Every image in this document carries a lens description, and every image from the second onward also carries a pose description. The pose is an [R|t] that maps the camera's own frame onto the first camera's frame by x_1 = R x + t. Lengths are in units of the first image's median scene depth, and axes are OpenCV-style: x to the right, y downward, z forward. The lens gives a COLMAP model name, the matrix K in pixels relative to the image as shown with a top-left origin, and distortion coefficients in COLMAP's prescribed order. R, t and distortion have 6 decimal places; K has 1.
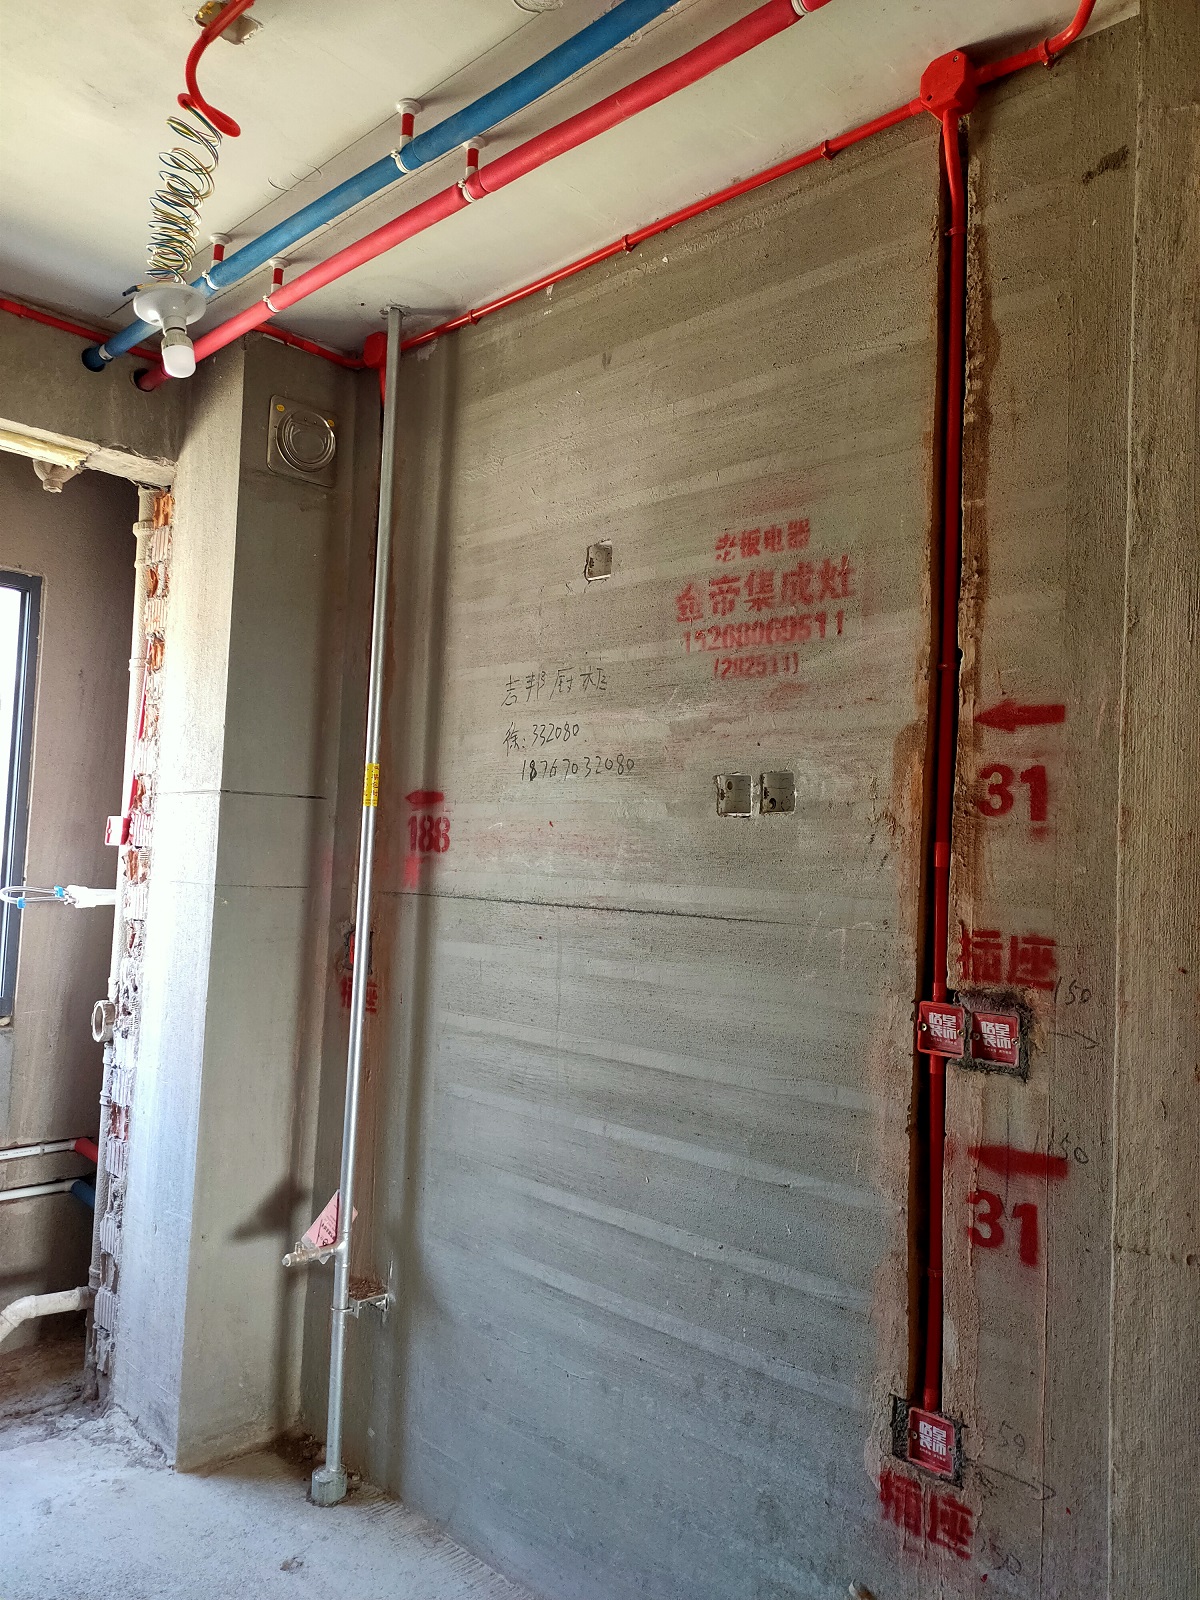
lens RADIAL K [[1187.3, 0, 598.6], [0, 1187.3, 802.3], [0, 0, 1]] dist [0.049977, -0.044004]
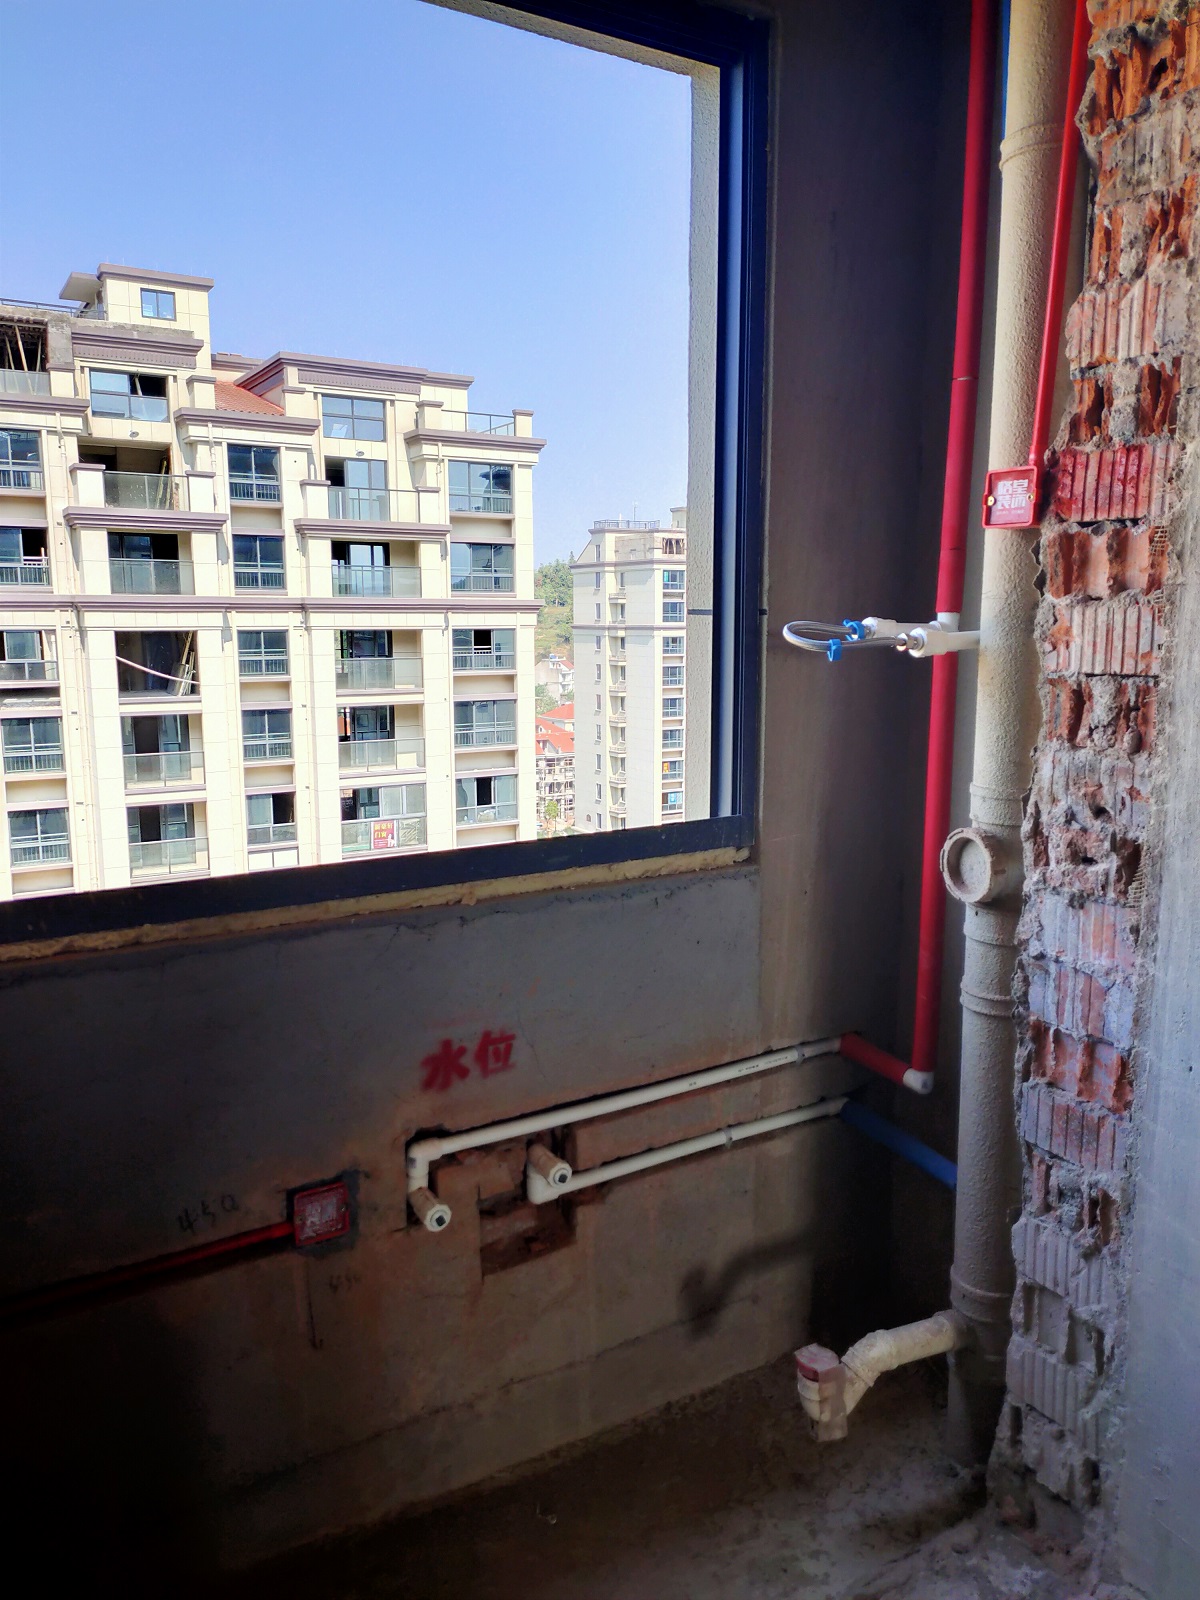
lens RADIAL K [[1187.3, 0, 601.0], [0, 1187.3, 798.3], [0, 0, 1]] dist [0.049977, -0.044004]
pose [[0.968313, -0.008429, -0.249598, -0.413952], [0.058063, 0.979642, 0.192172, 0.038118], [0.242897, -0.200575, 0.949089, 0.427862]]
